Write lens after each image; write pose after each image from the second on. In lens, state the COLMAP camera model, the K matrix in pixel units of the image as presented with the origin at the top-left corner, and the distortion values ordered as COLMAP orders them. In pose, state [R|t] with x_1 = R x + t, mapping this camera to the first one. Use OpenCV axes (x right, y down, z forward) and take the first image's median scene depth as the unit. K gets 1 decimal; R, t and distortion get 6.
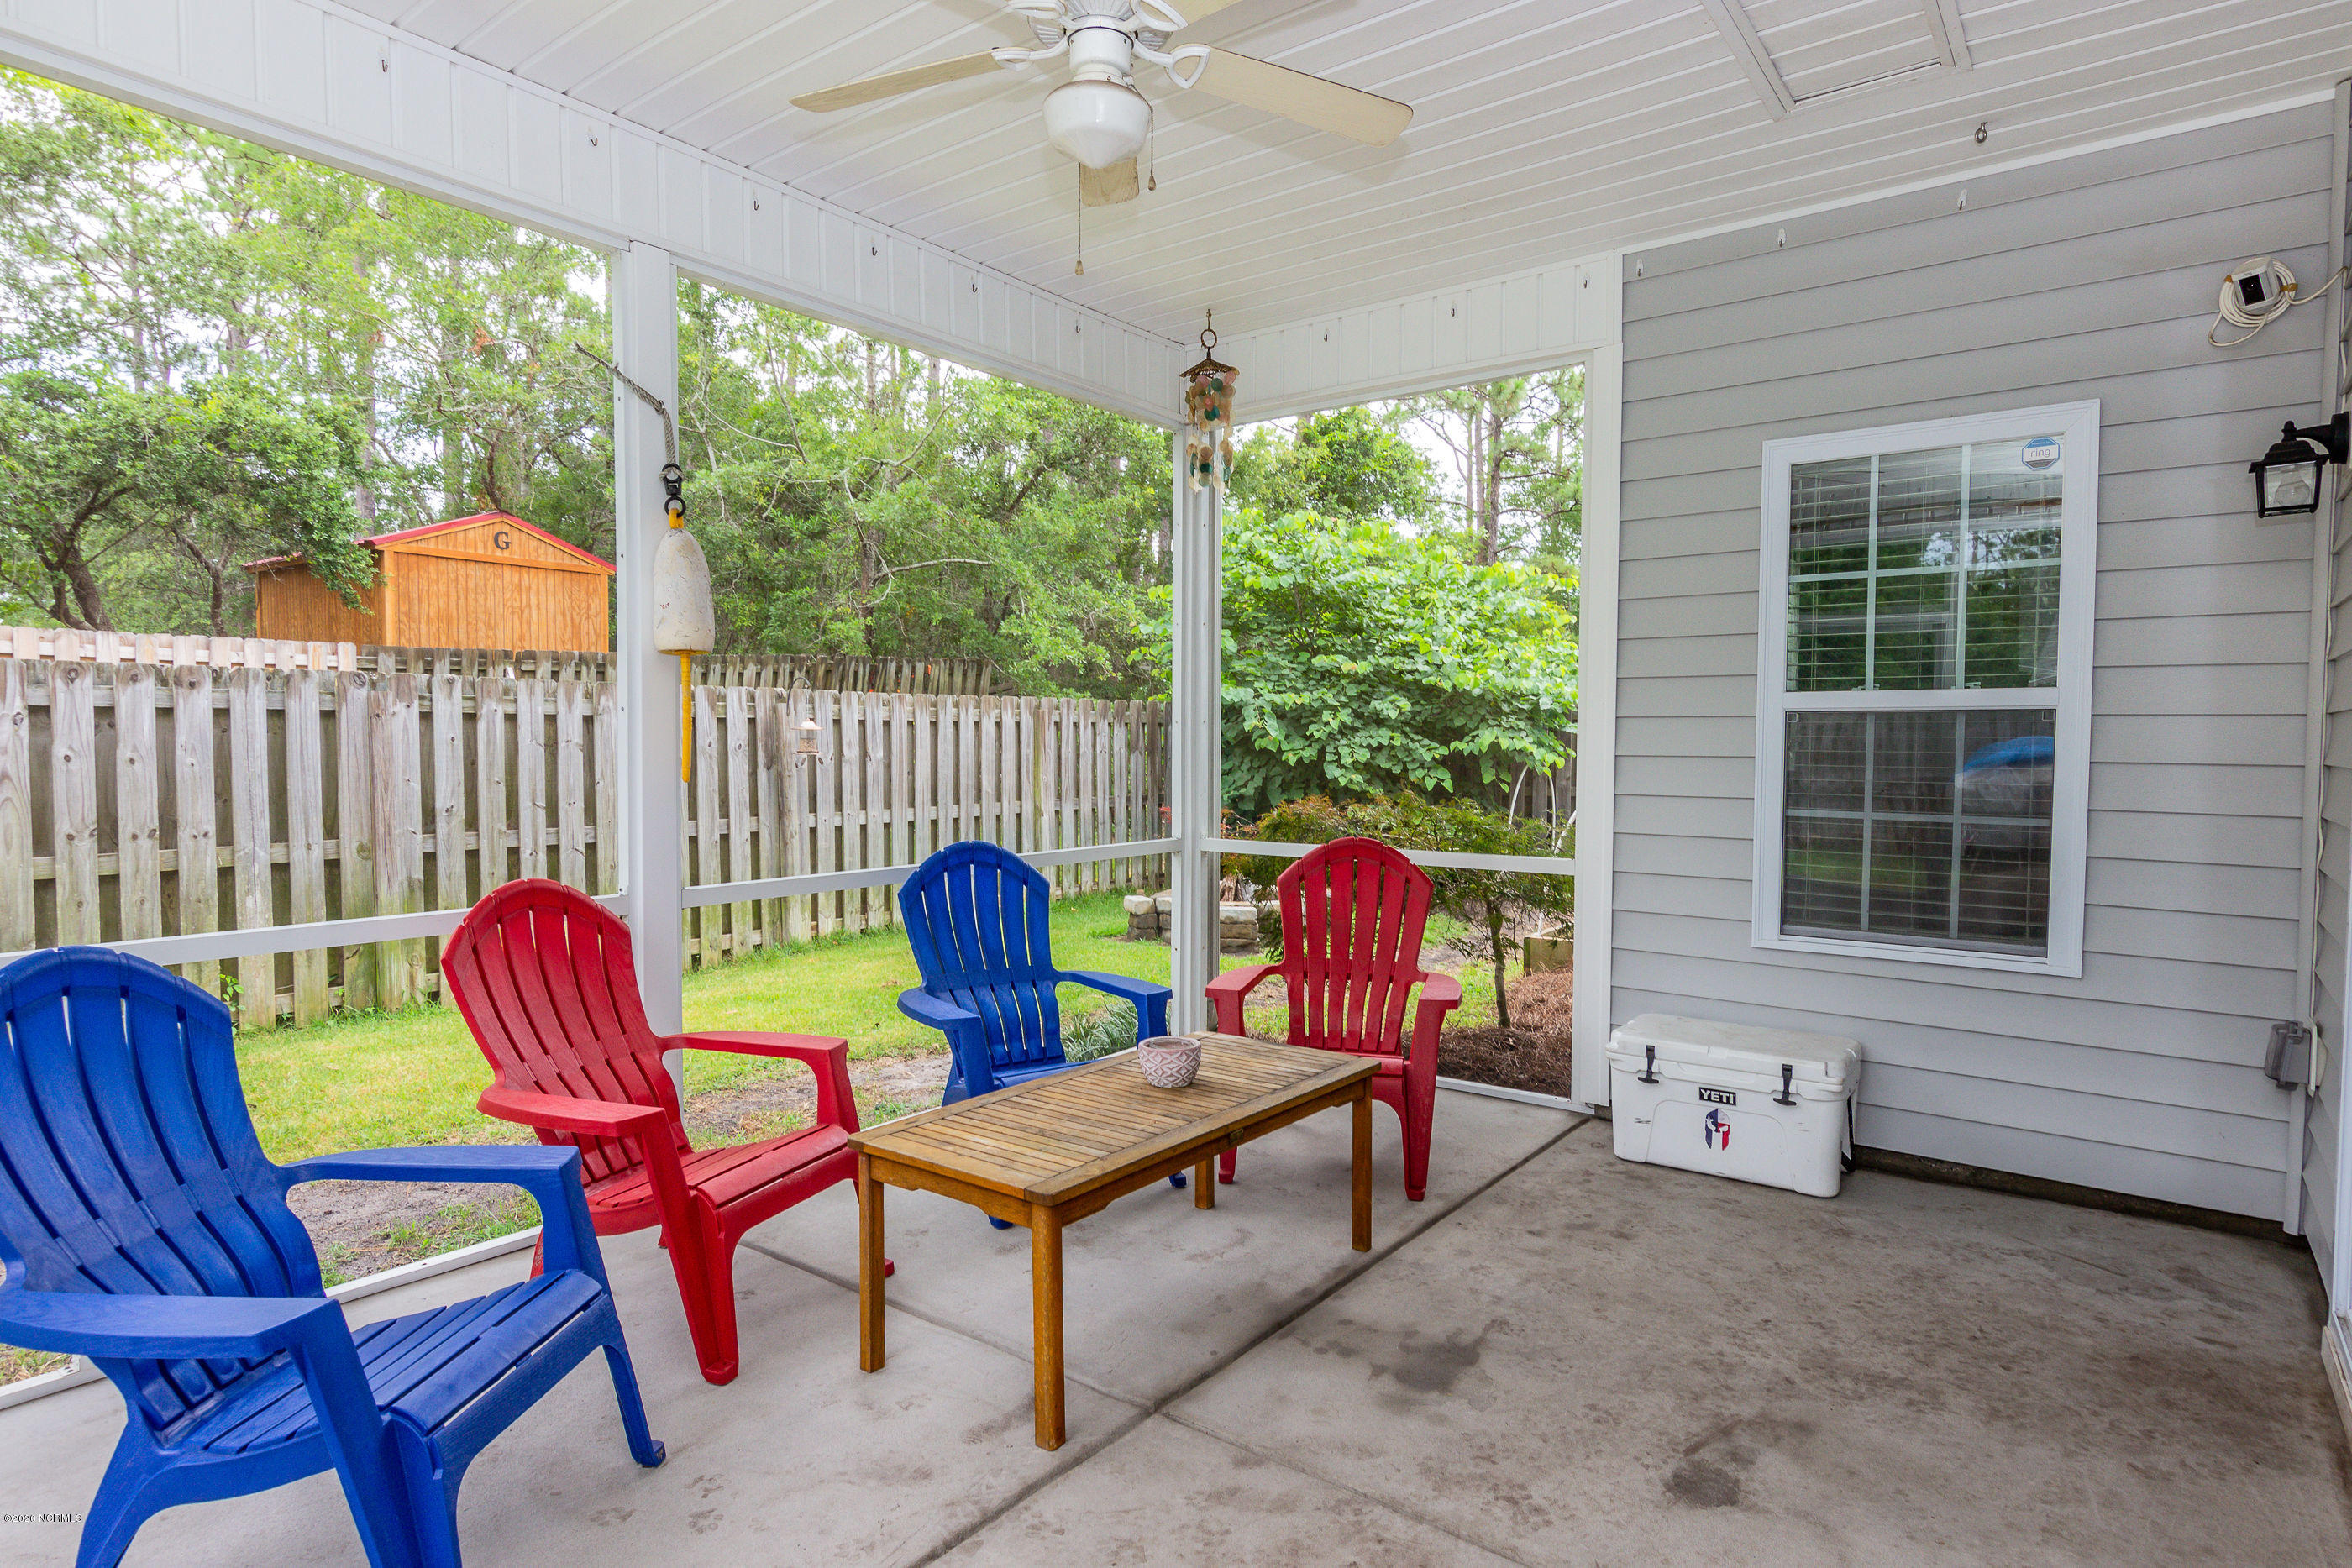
lens RADIAL K [[1267.1, 0, 1171.2], [0, 1267.1, 793.9], [0, 0, 1]] dist [-0.008134, 0.000248]
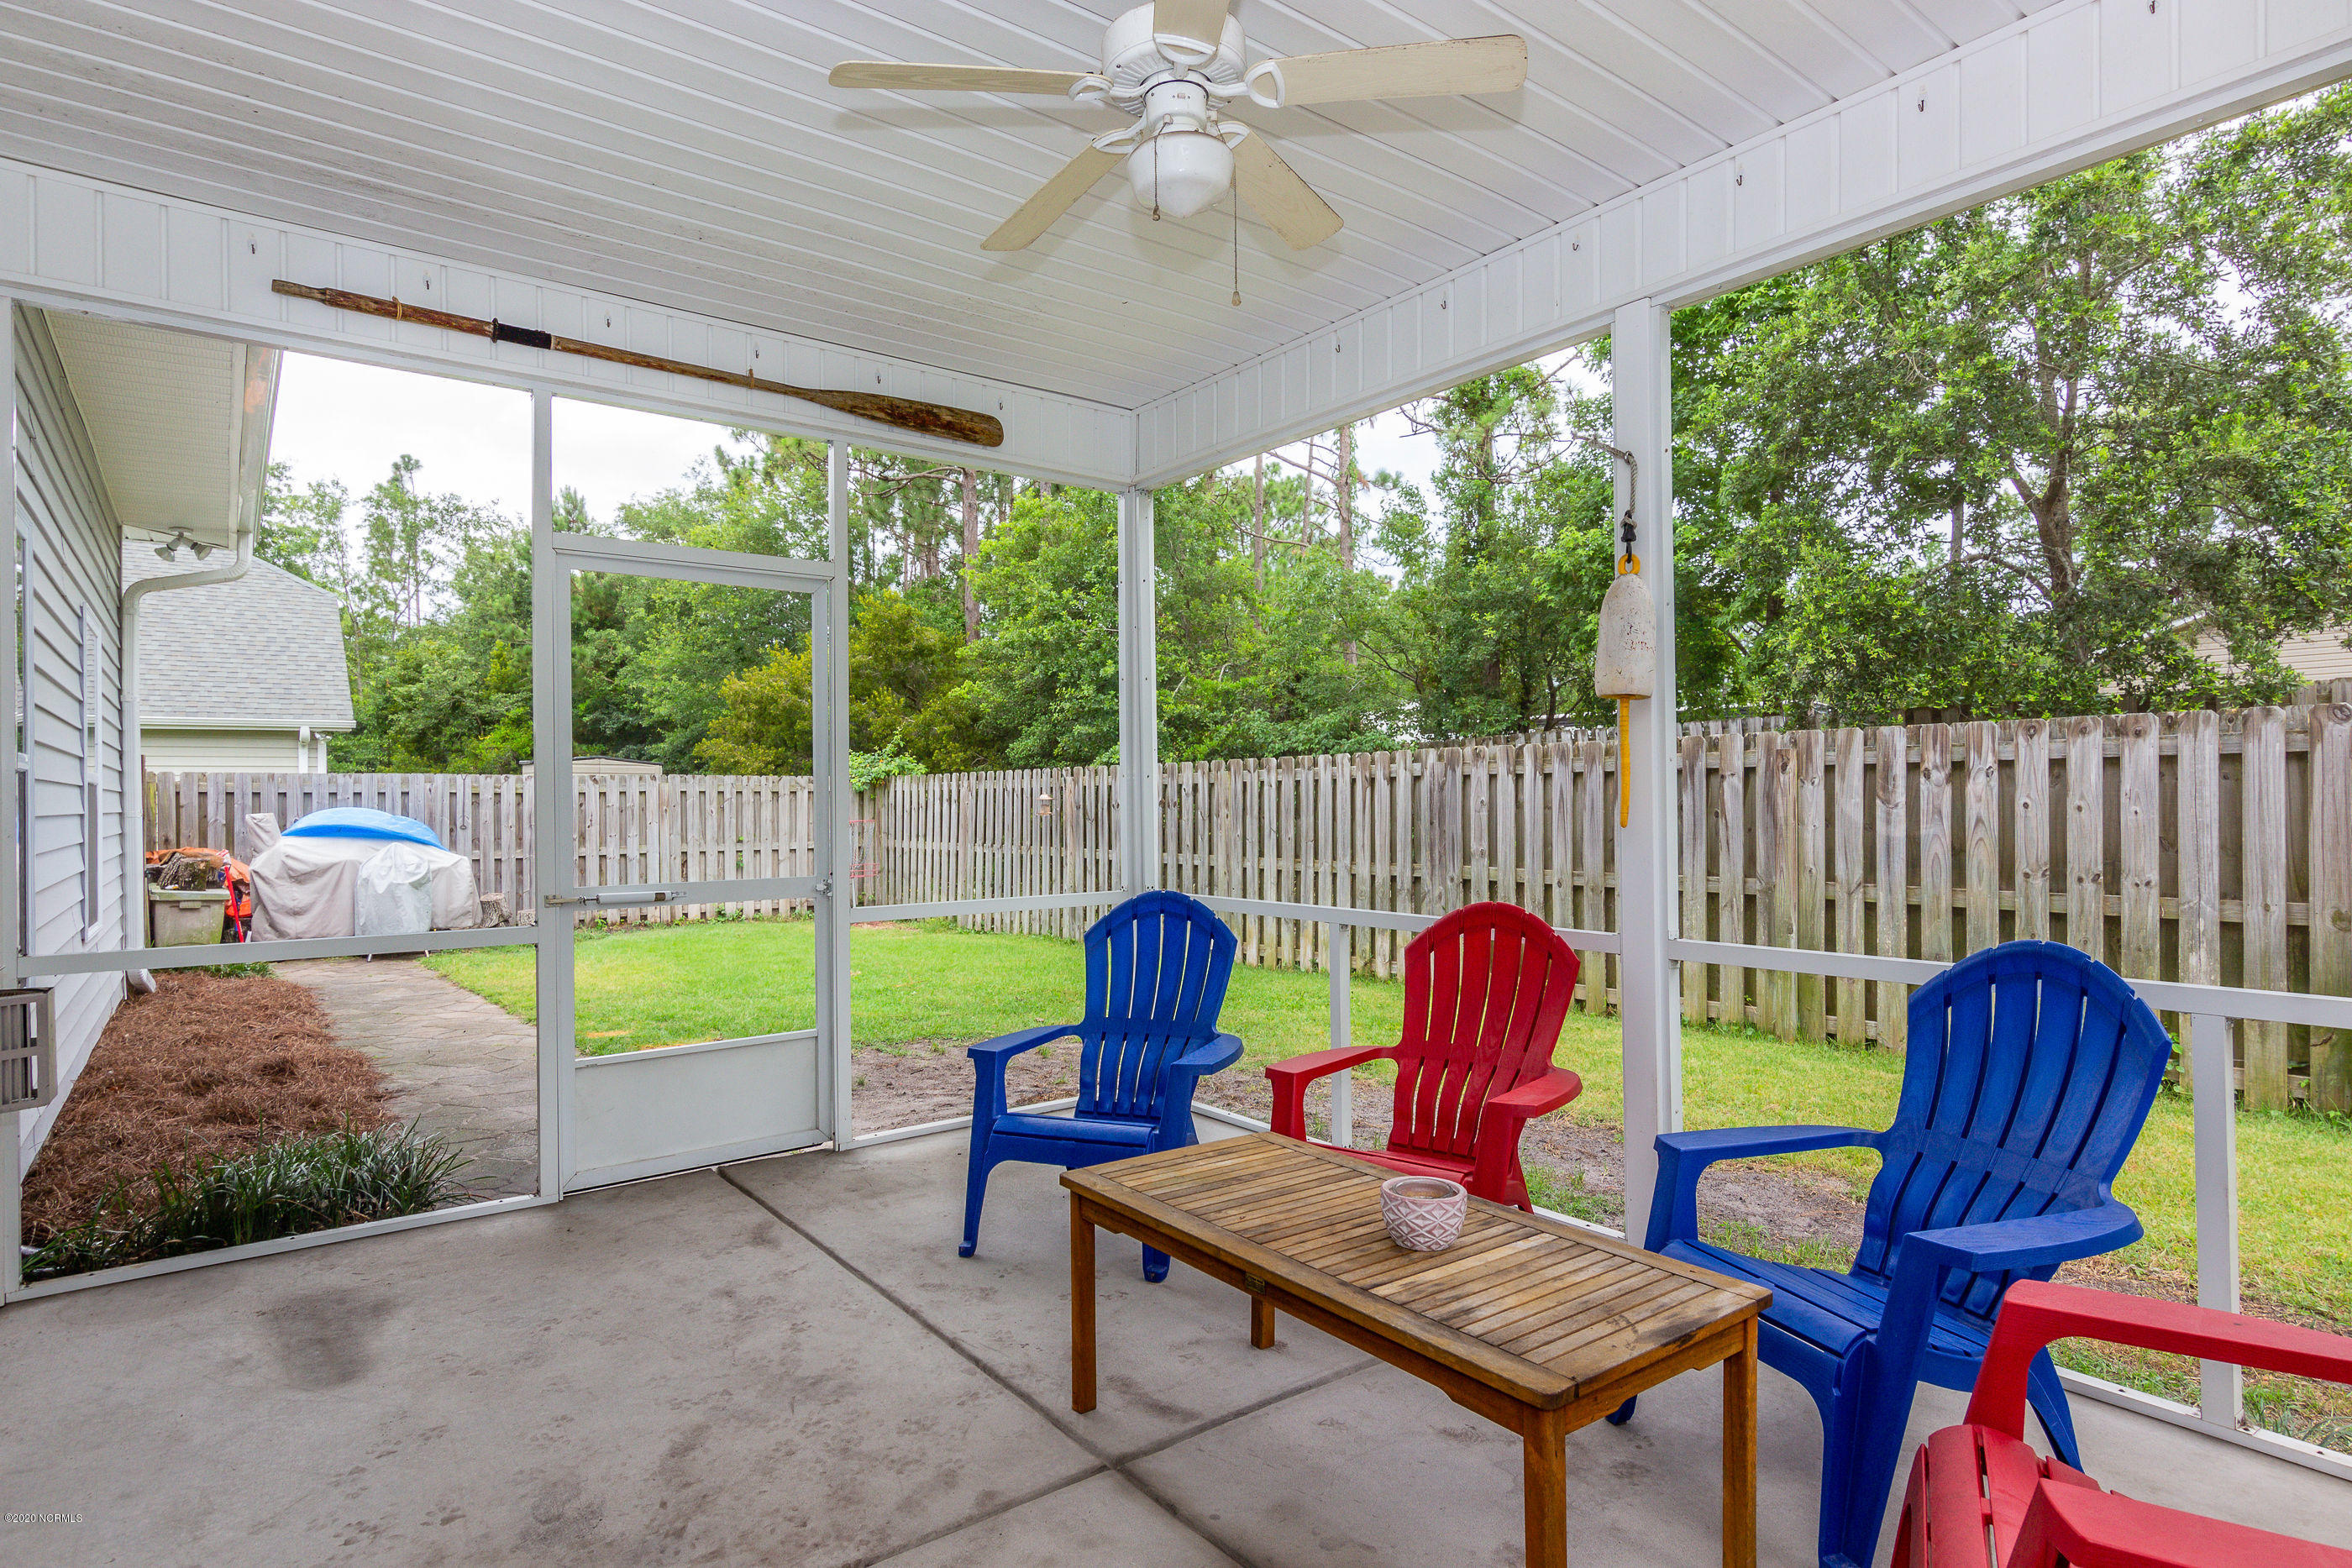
lens RADIAL K [[1231.5, 0, 1179.8], [0, 1231.5, 793.3], [0, 0, 1]] dist [-0.001299, -0.013423]
pose [[-0.253014, -0.005805, -0.967445, 0.602007], [-0.035041, 0.999381, 0.003168, -0.025291], [0.966828, 0.034702, -0.253061, 0.853029]]
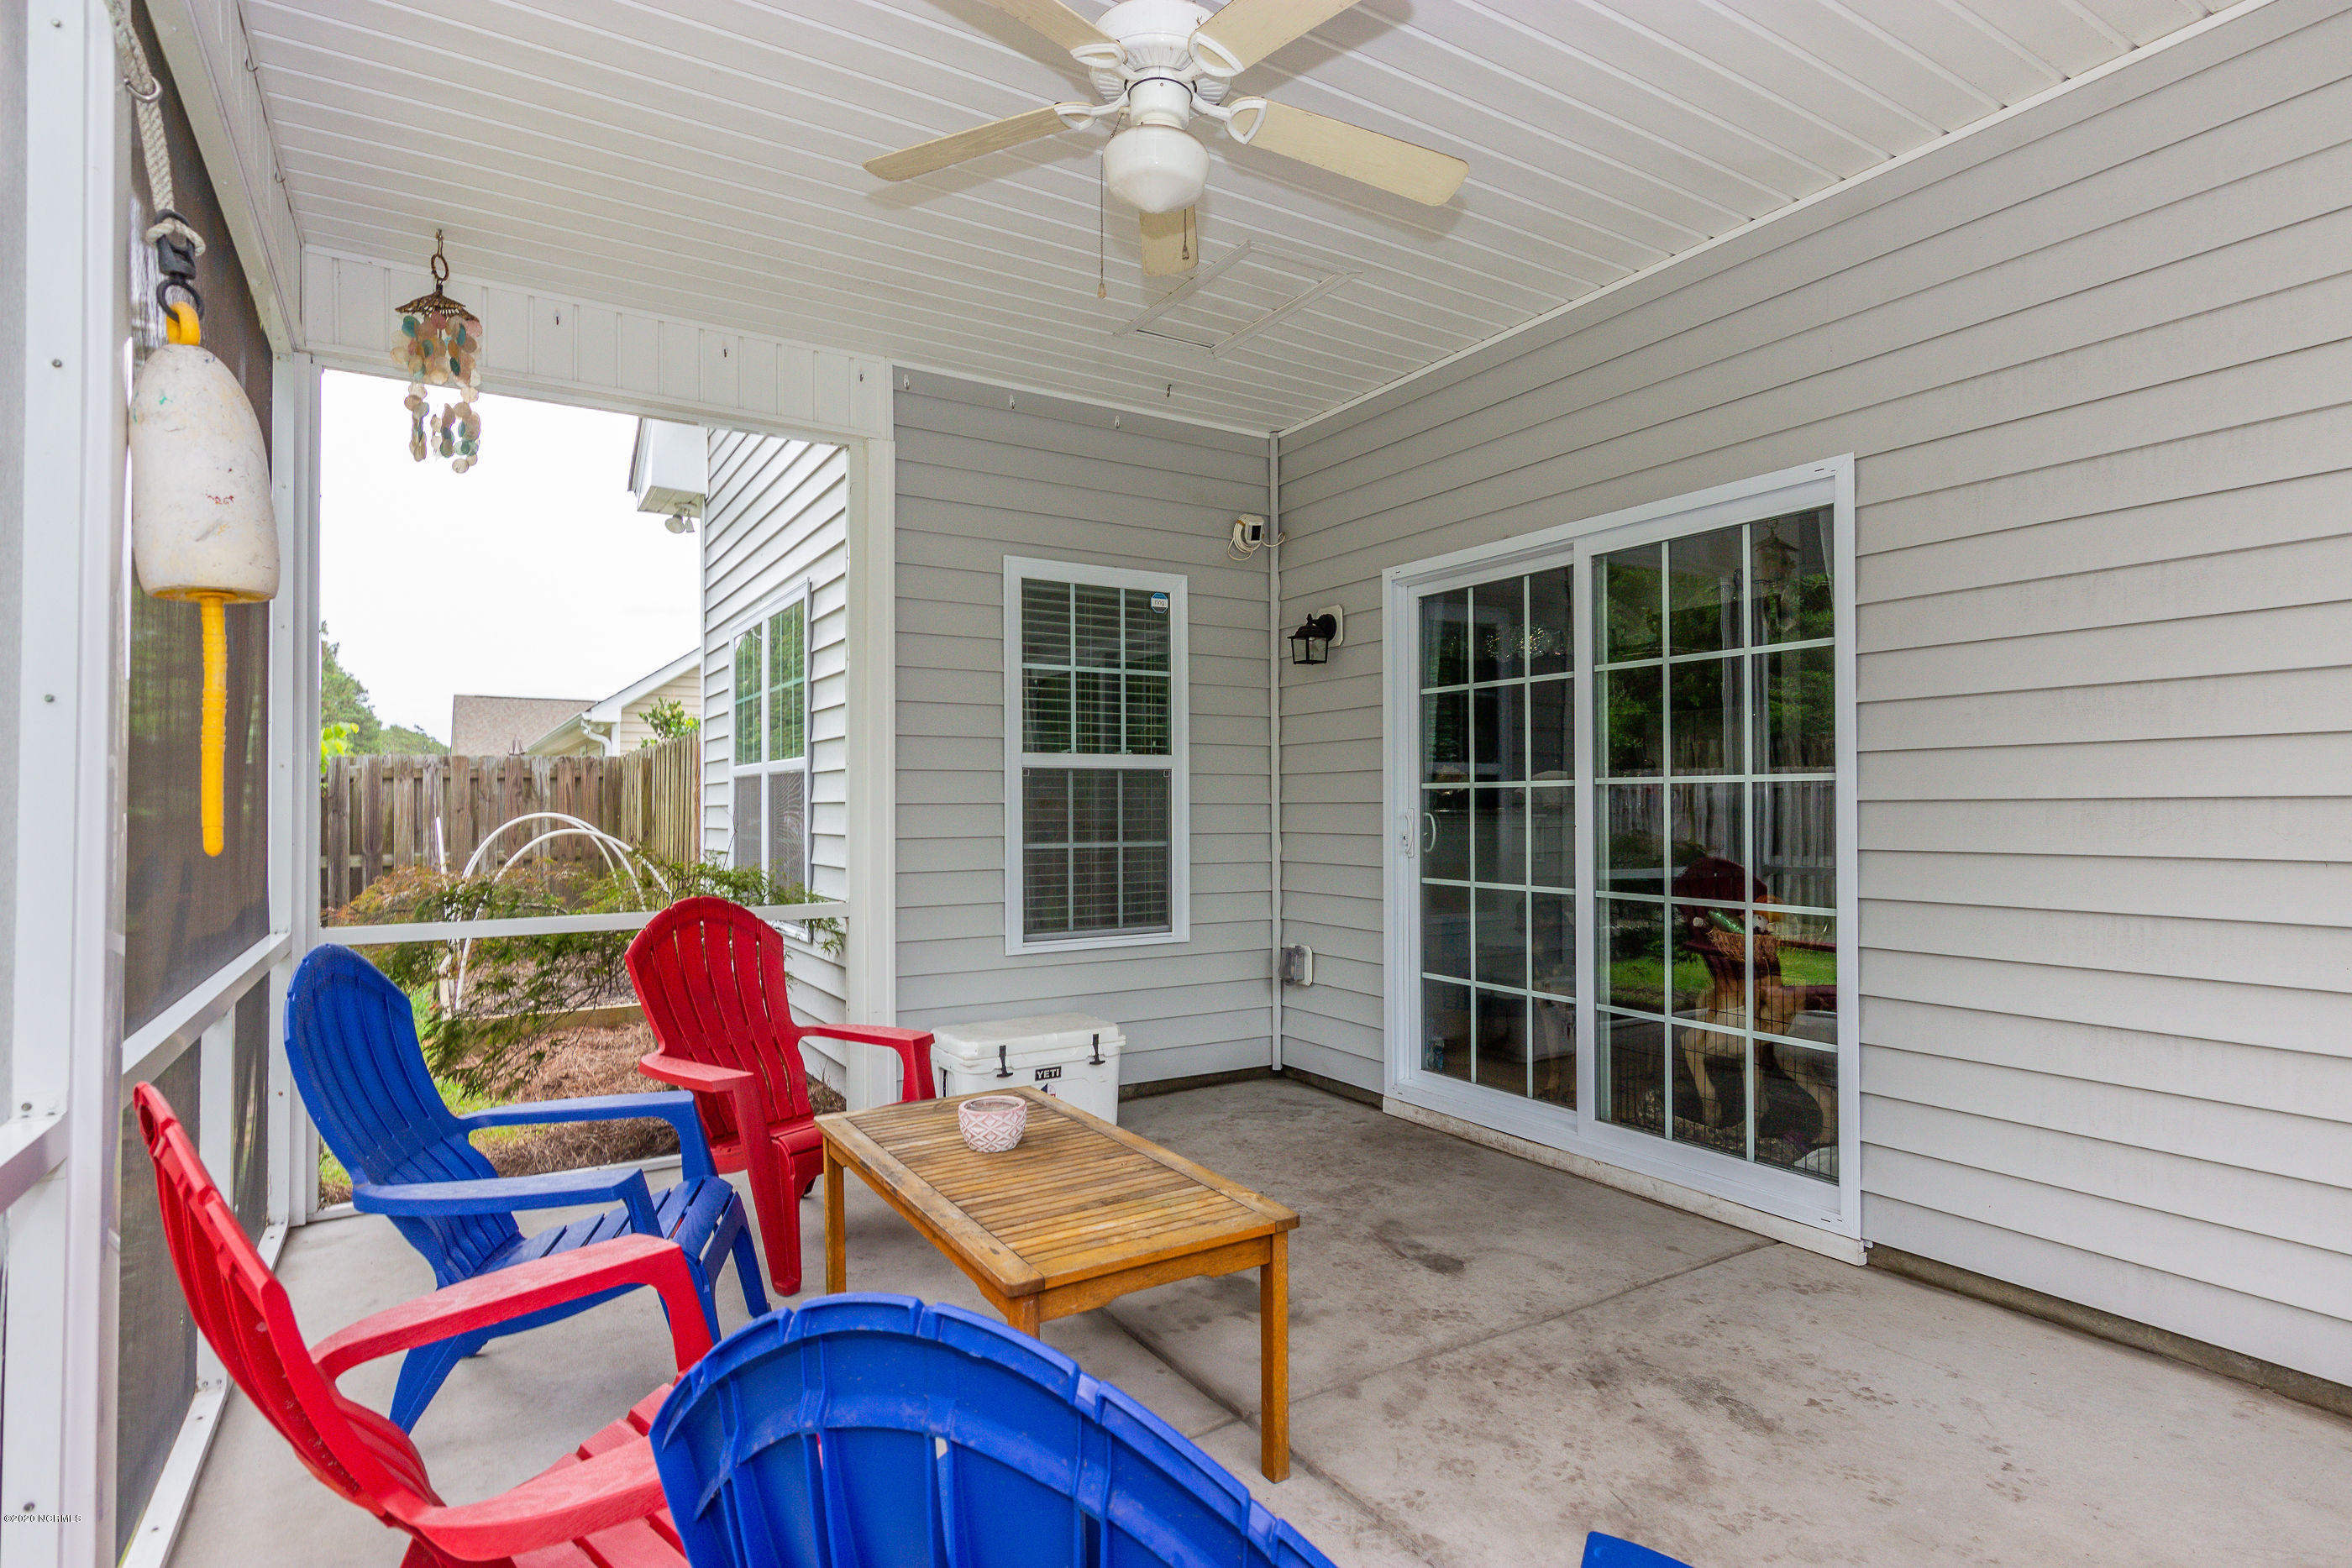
lens RADIAL K [[1207.2, 0, 1176.5], [0, 1207.2, 792.4], [0, 0, 1]] dist [-0.000443, 0.000040]
pose [[0.356642, 0.004900, 0.934228, -0.646358], [0.047517, 0.998597, -0.023378, -0.004285], [-0.933032, 0.052730, 0.355909, 0.448676]]
